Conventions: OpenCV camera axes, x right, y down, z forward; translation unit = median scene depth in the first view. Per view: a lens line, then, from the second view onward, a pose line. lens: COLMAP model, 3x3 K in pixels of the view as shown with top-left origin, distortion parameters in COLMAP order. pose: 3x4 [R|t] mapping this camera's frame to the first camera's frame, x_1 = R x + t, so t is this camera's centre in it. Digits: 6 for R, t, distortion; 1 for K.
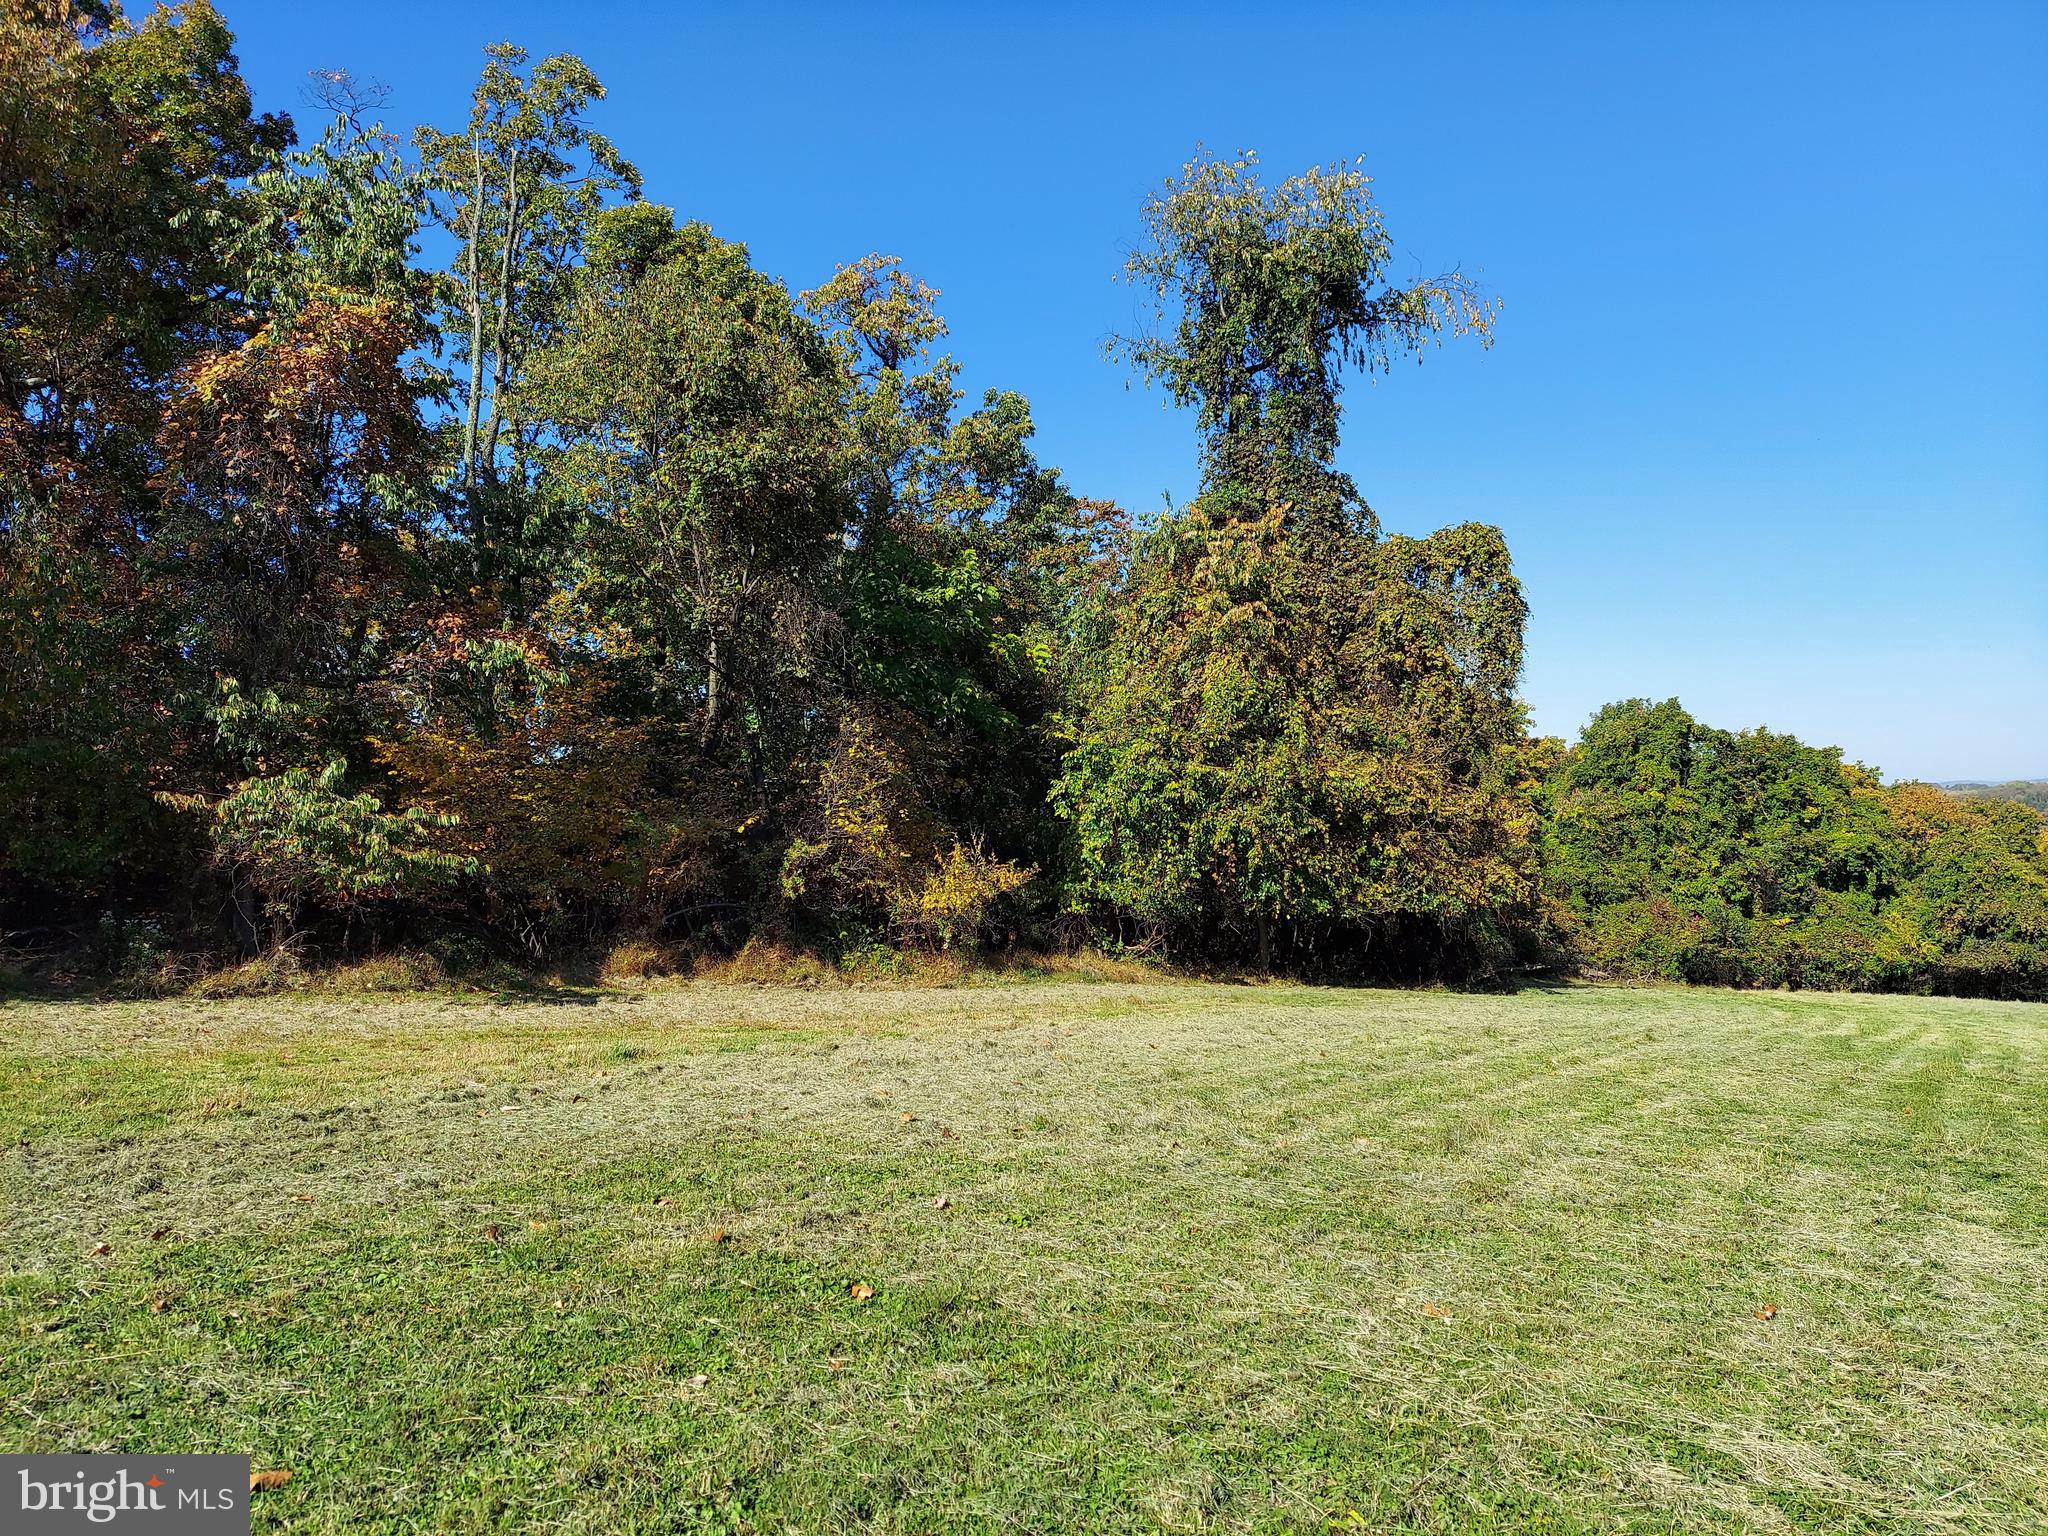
lens RADIAL K [[1421.1, 0, 1031.7], [0, 1421.1, 773.5], [0, 0, 1]] dist [0.119056, -0.147646]
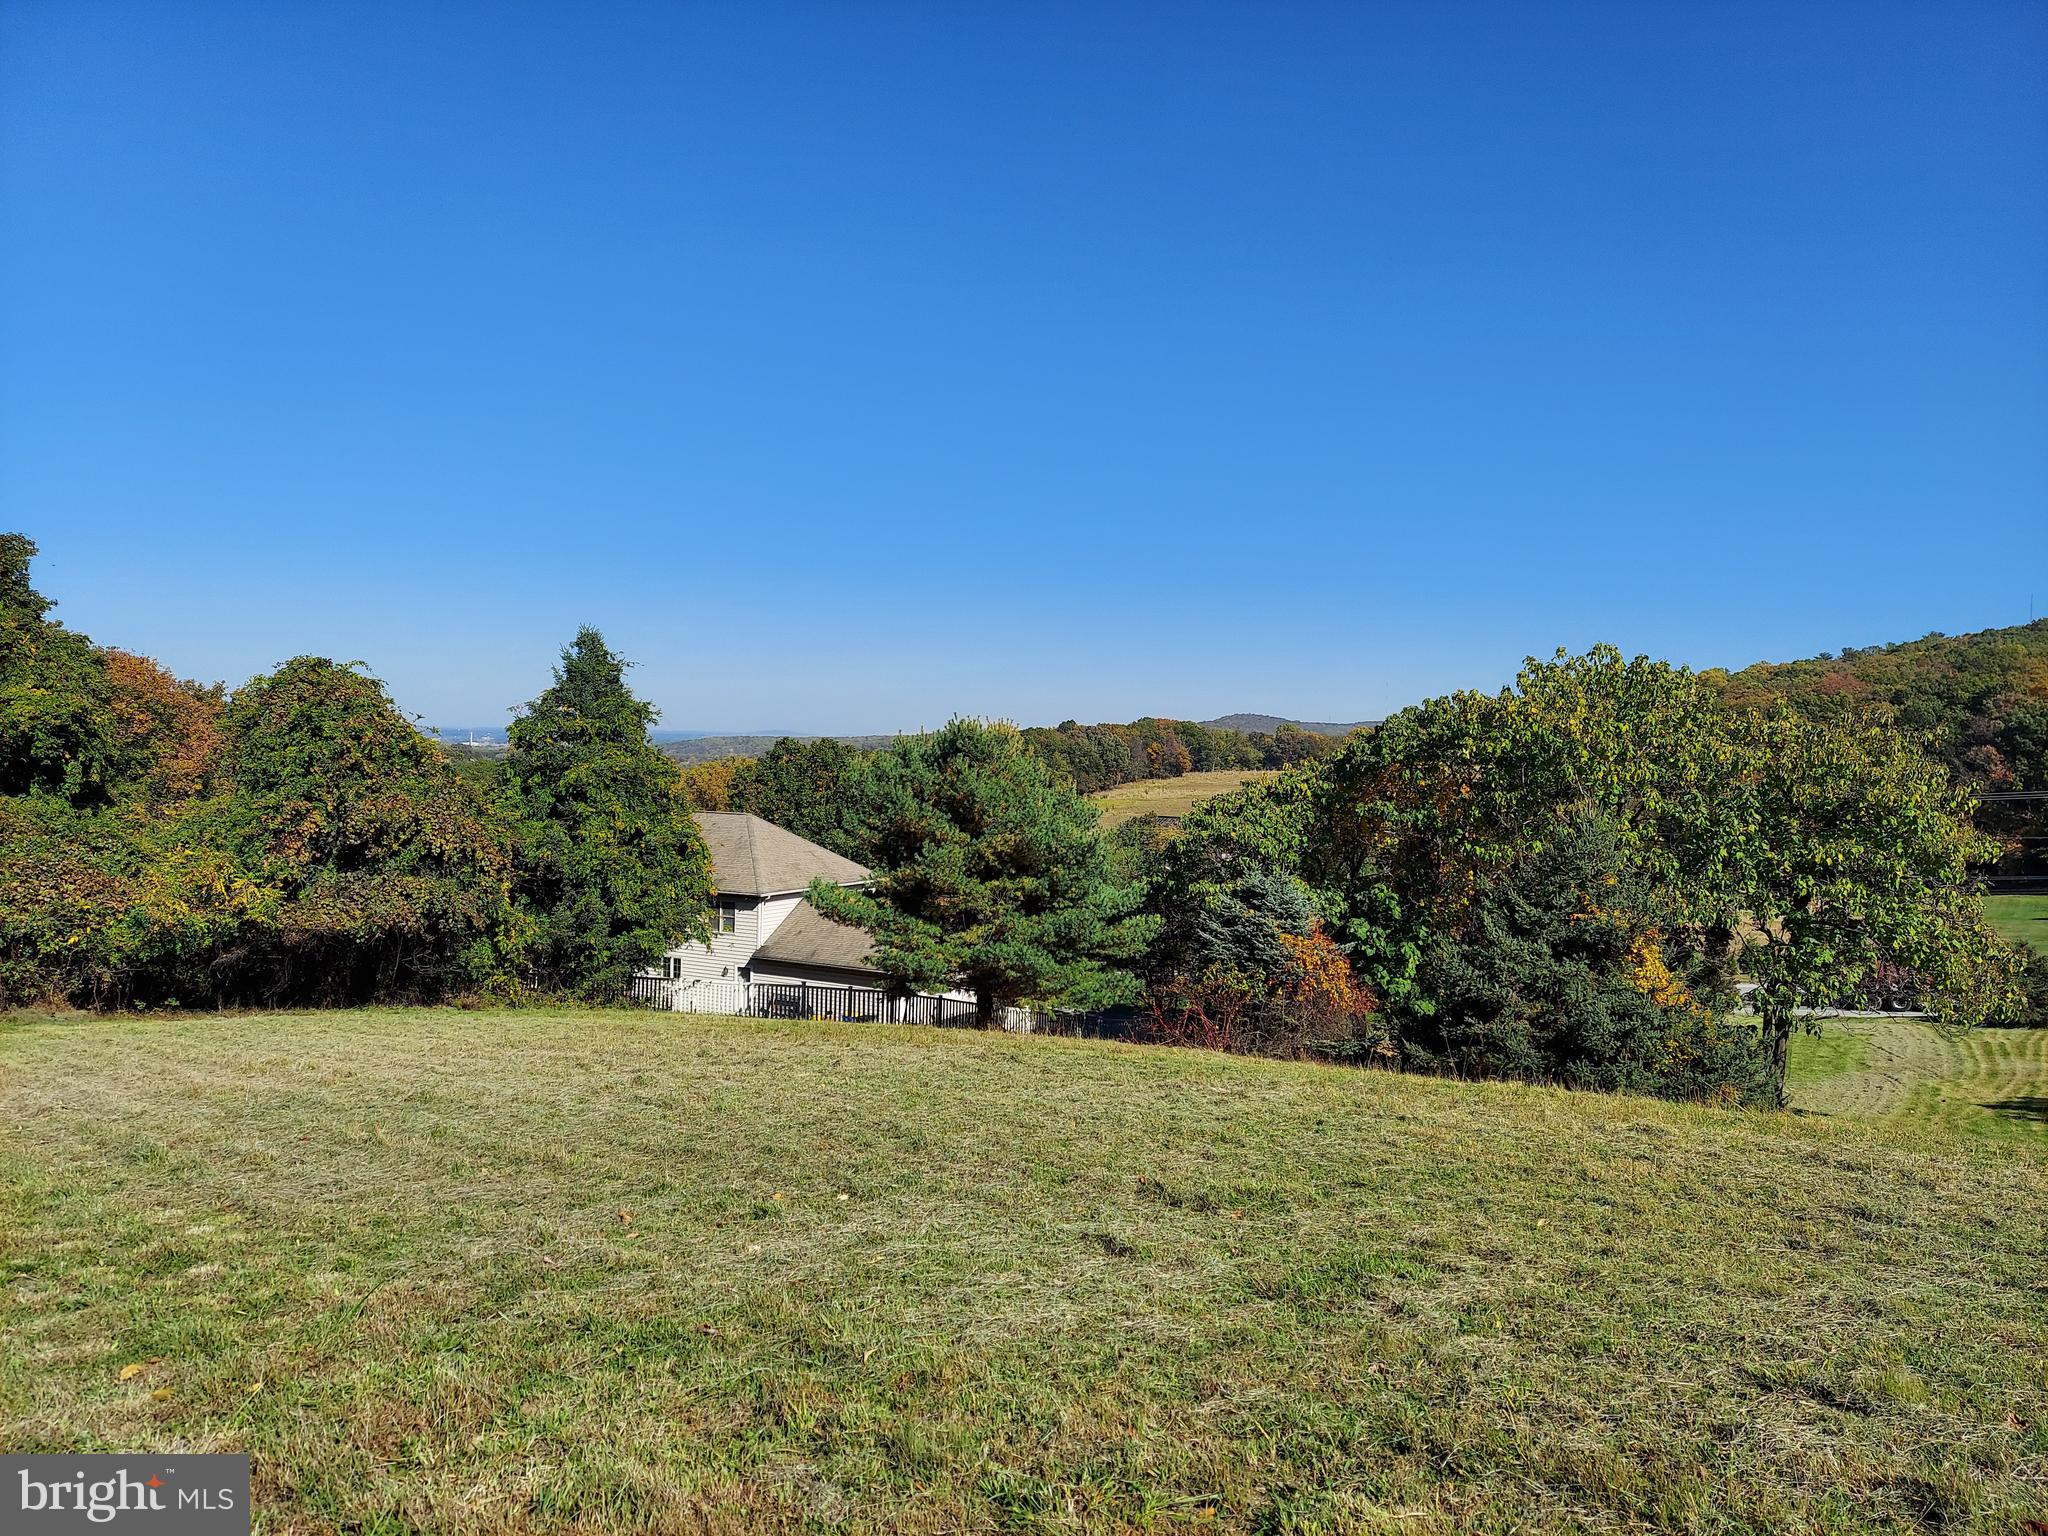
lens RADIAL K [[1426.2, 0, 1024.0], [0, 1426.2, 768.0], [0, 0, 1]] dist [0.096837, -0.115815]
pose [[0.410311, 0.041231, 0.911013, 0.439827], [-0.075954, 0.997052, -0.010916, 0.100203], [-0.908777, -0.064716, 0.412233, 0.886004]]
